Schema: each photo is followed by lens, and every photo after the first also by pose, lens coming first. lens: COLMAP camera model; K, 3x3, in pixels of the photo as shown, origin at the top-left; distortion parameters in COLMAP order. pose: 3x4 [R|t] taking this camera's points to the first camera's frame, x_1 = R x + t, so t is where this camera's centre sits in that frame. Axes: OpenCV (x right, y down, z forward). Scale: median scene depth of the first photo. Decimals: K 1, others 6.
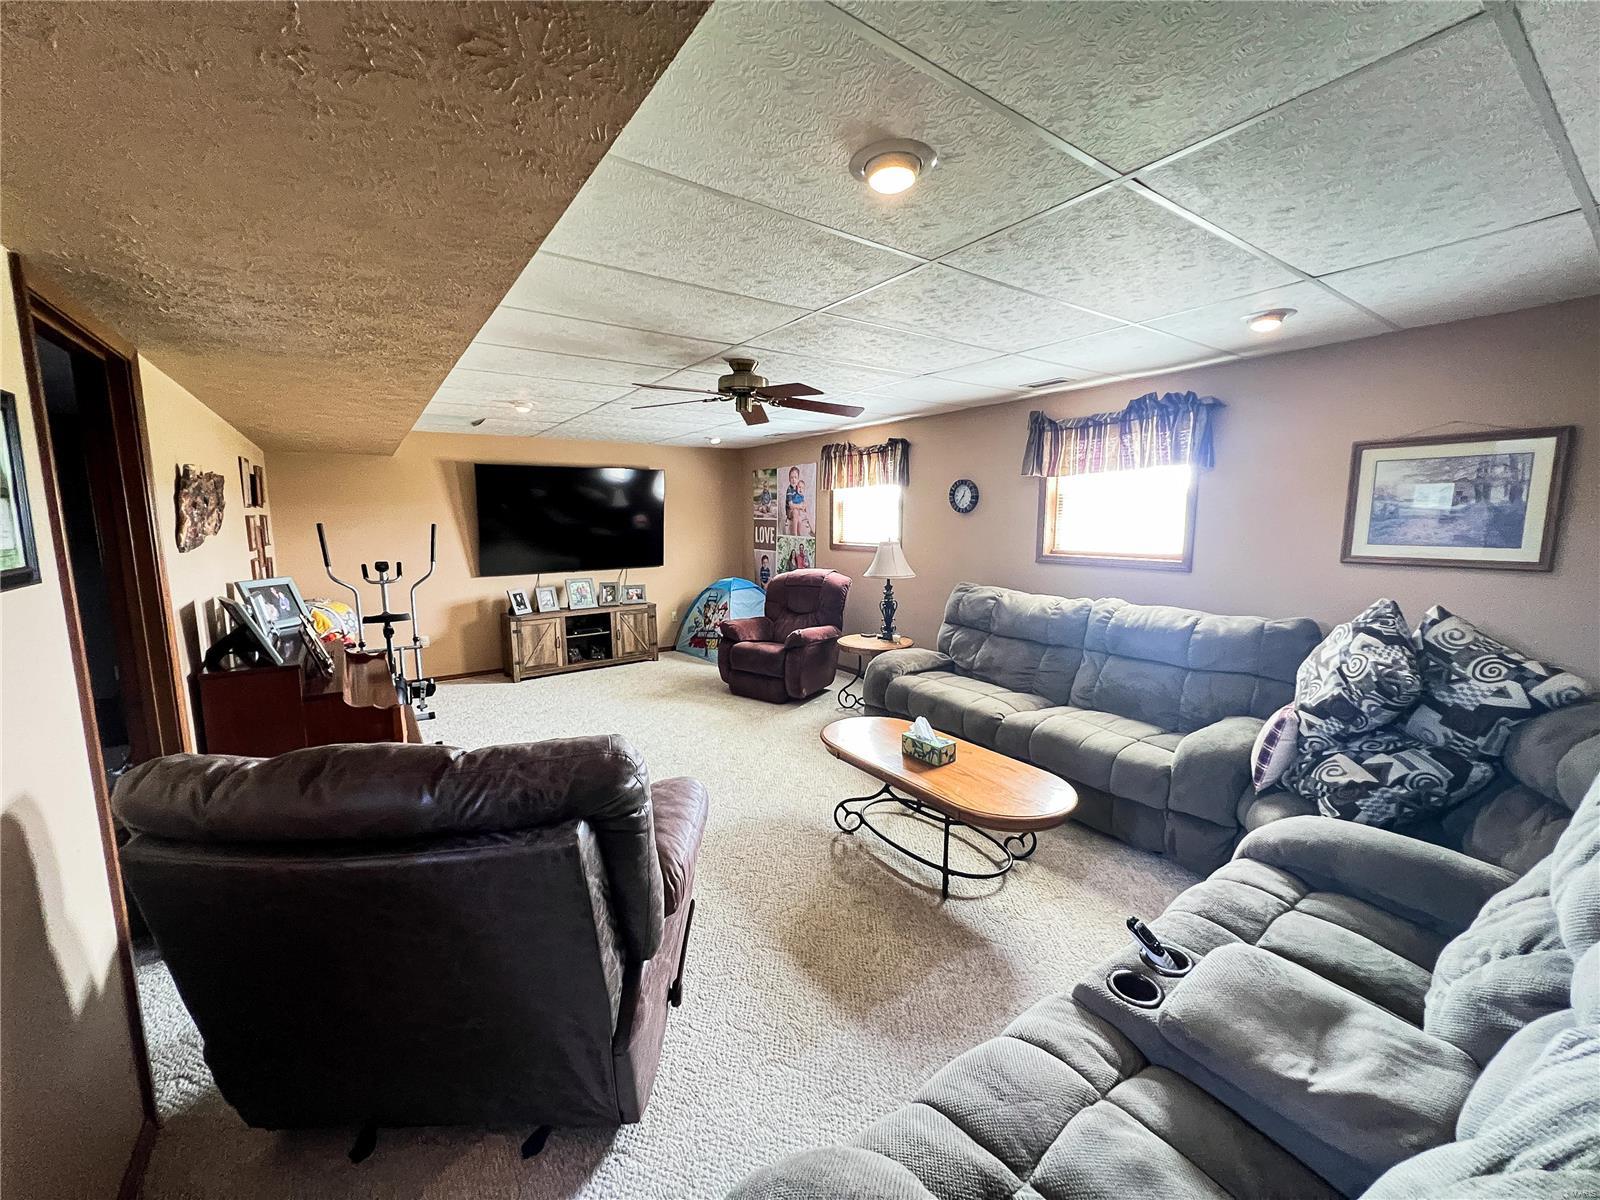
lens RADIAL K [[641.0, 0, 806.2], [0, 641.0, 603.7], [0, 0, 1]] dist [-0.002926, -0.000781]
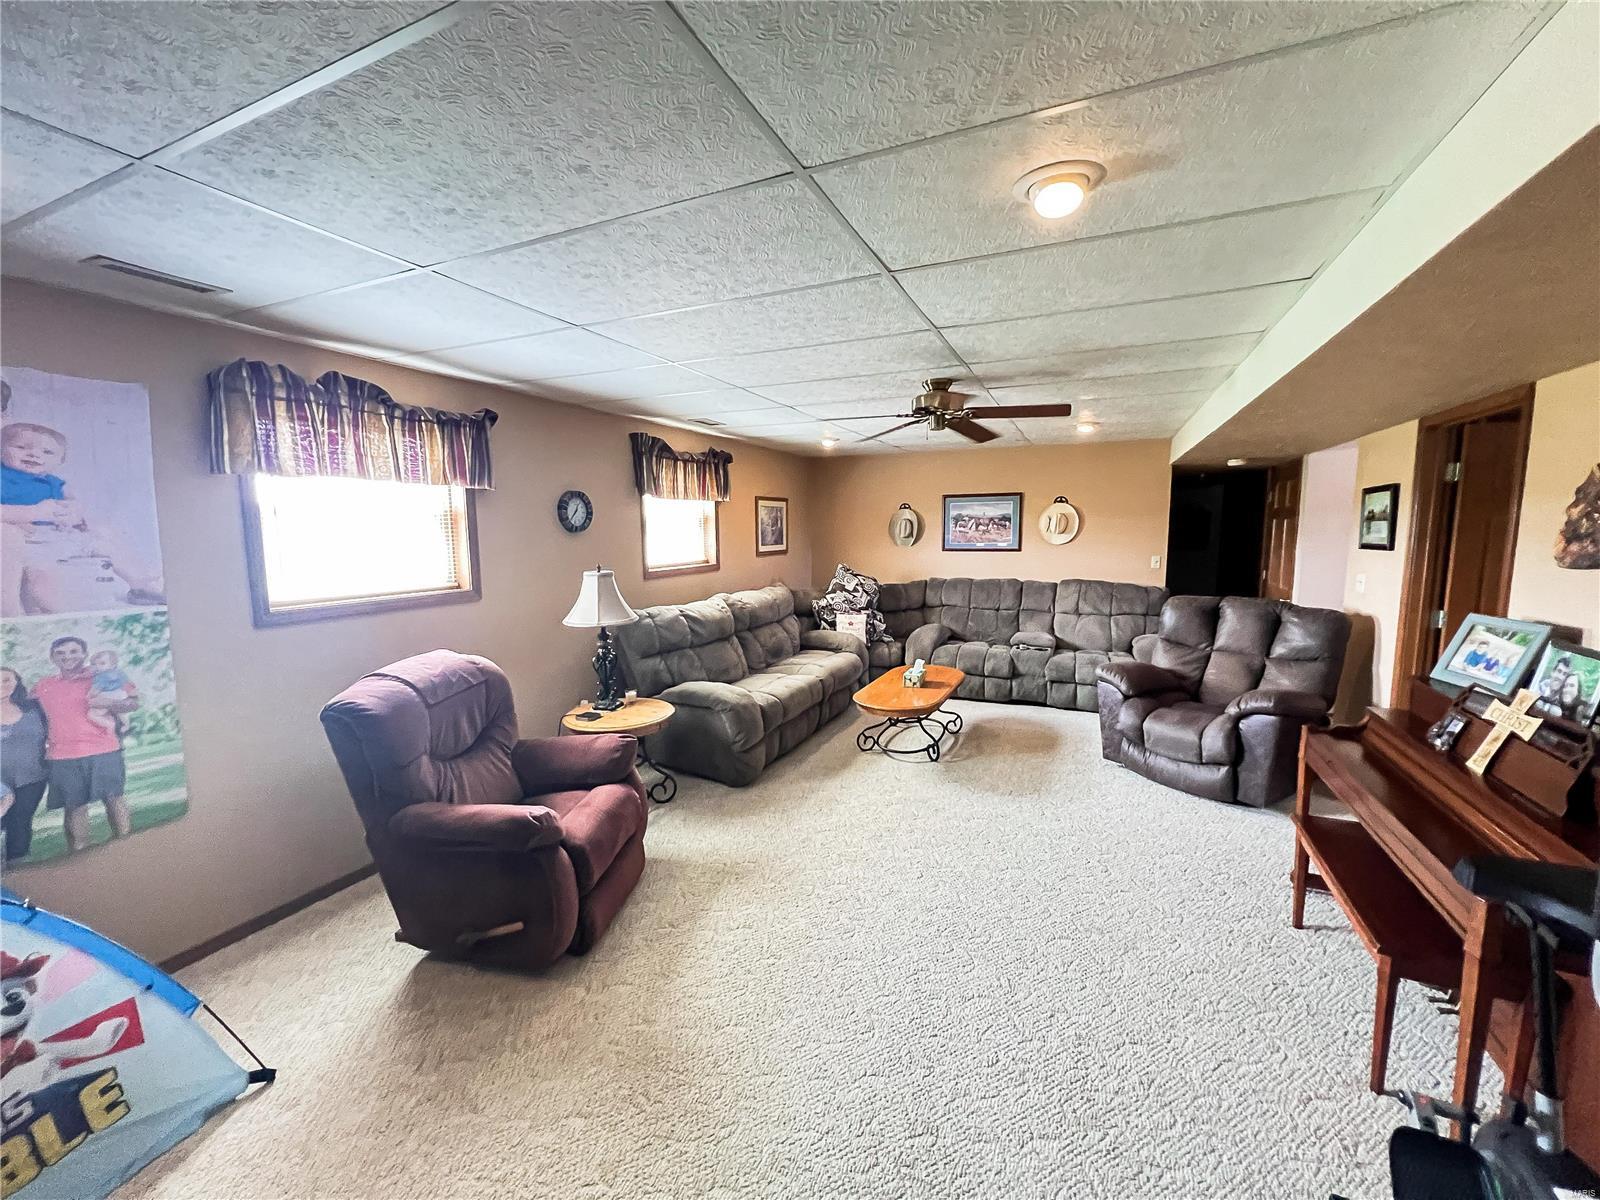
lens RADIAL K [[641.0, 0, 805.1], [0, 641.0, 600.1], [0, 0, 1]] dist [-0.002926, -0.000781]
pose [[-0.508318, -0.103608, 0.854914, -0.611959], [0.110783, 0.976620, 0.184228, -0.179173], [-0.854014, 0.188356, -0.484956, 1.187295]]
